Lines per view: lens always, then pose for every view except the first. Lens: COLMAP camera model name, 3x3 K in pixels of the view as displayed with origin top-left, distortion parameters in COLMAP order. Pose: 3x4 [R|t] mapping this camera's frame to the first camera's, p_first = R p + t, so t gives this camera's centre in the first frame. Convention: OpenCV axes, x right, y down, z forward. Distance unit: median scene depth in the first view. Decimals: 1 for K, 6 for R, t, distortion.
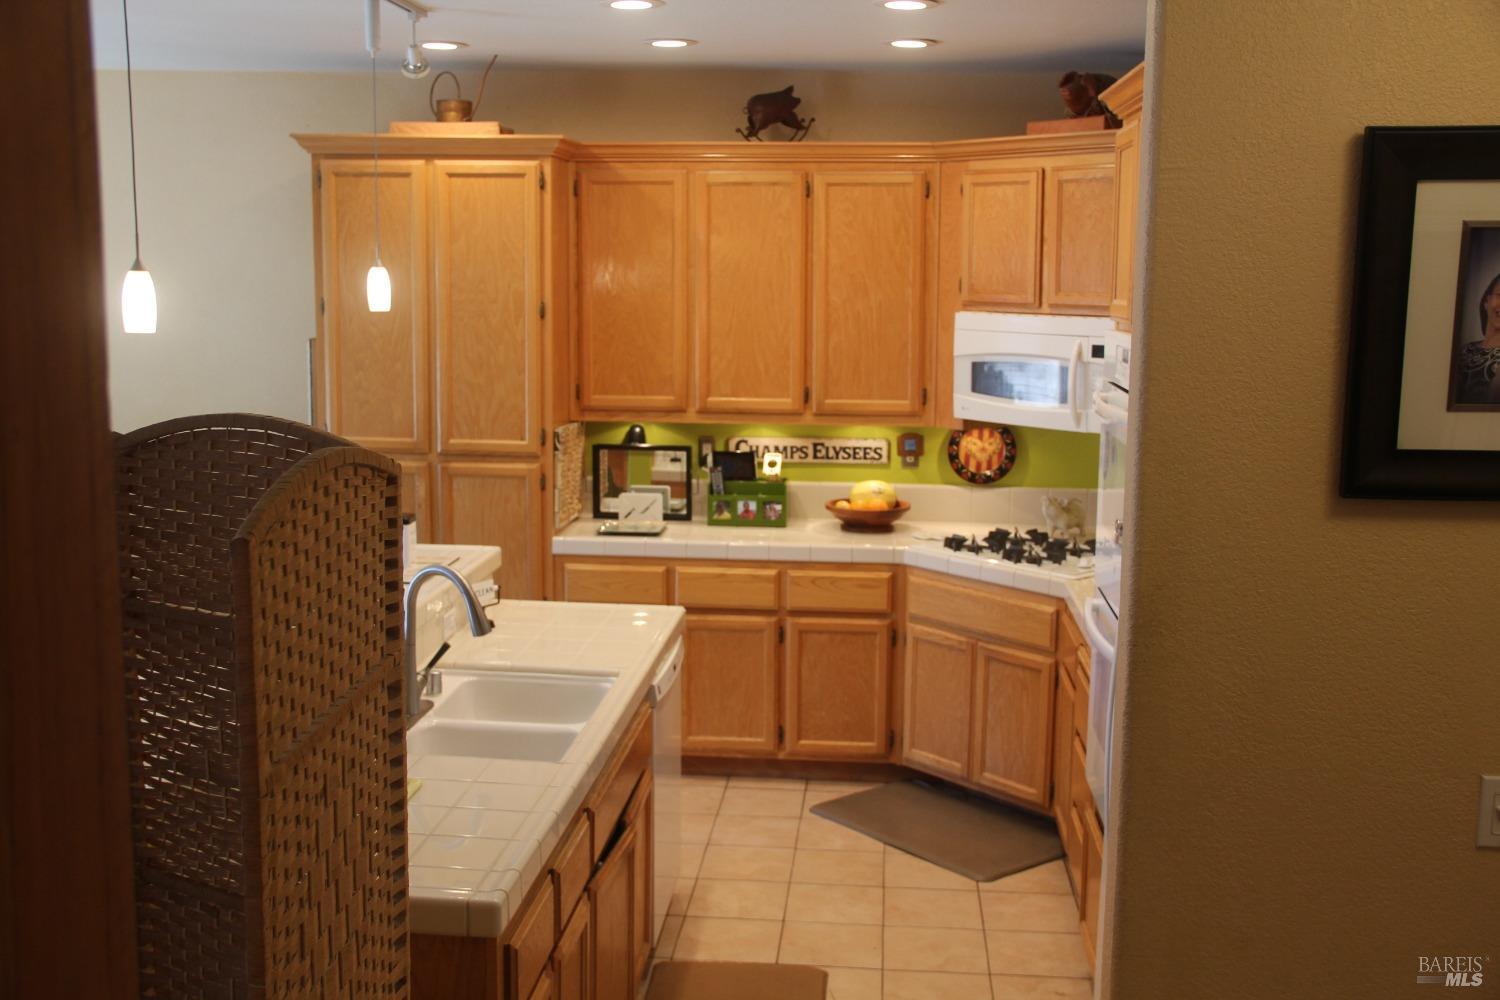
lens RADIAL K [[1490.1, 0, 750.0], [0, 1490.1, 500.0], [0, 0, 1]] dist [-0.000572, 0.001721]
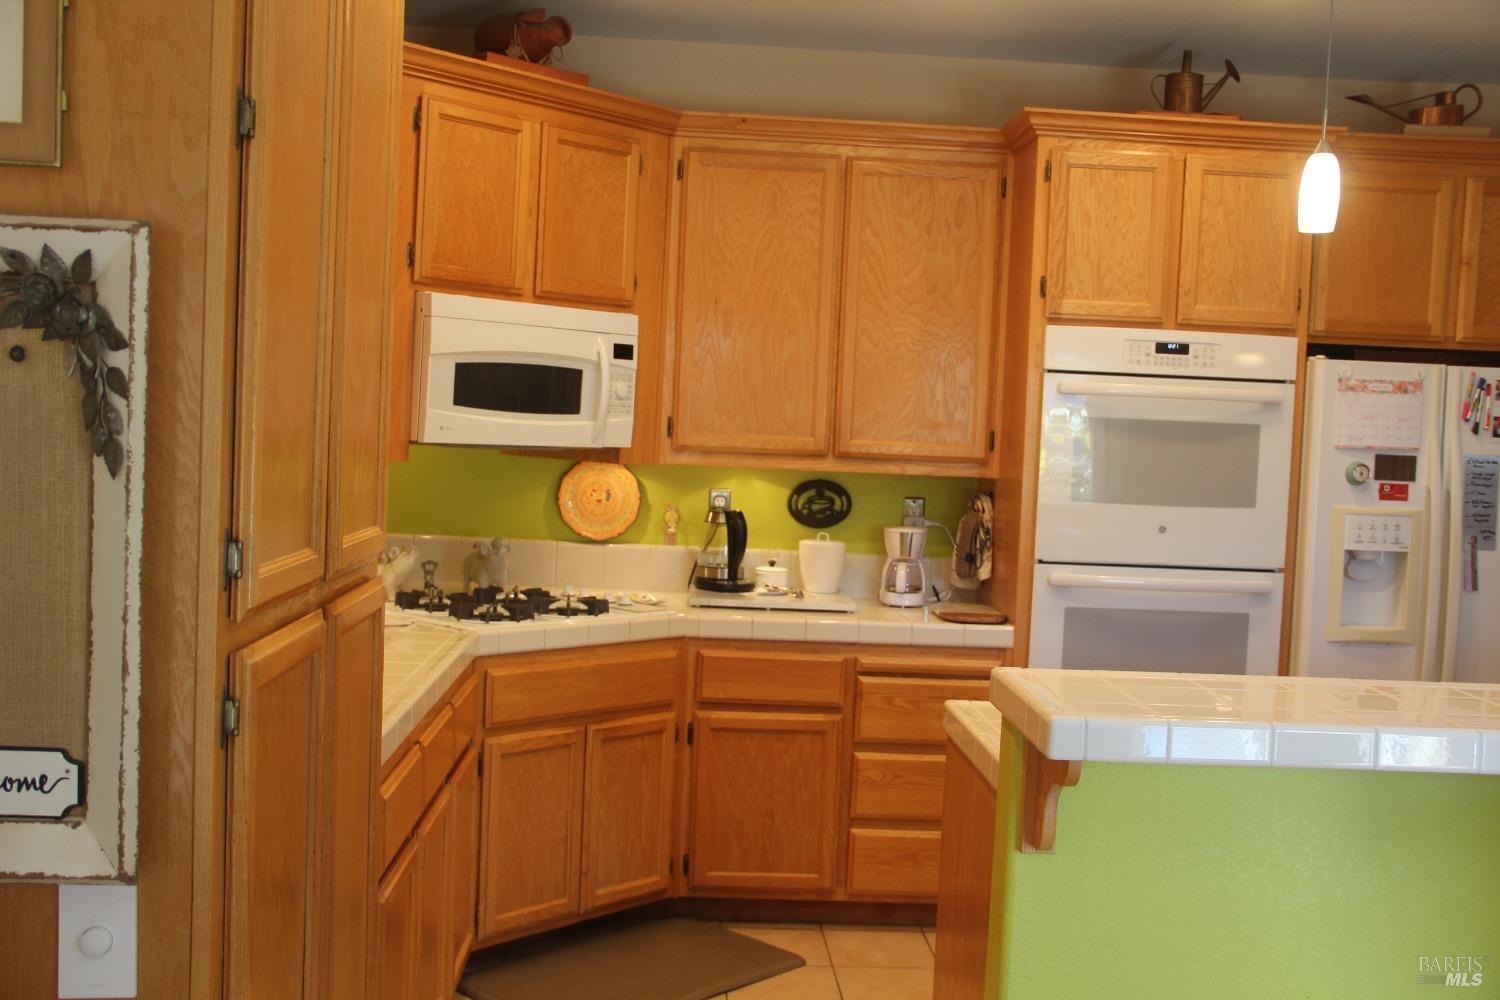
lens RADIAL K [[1588.9, 0, 750.0], [0, 1588.9, 500.0], [0, 0, 1]] dist [-0.007730, -0.004118]
pose [[-0.129002, -0.079723, 0.988434, -0.665597], [0.087541, 0.991956, 0.091433, -0.089470], [-0.987773, 0.098324, -0.120986, 1.012801]]
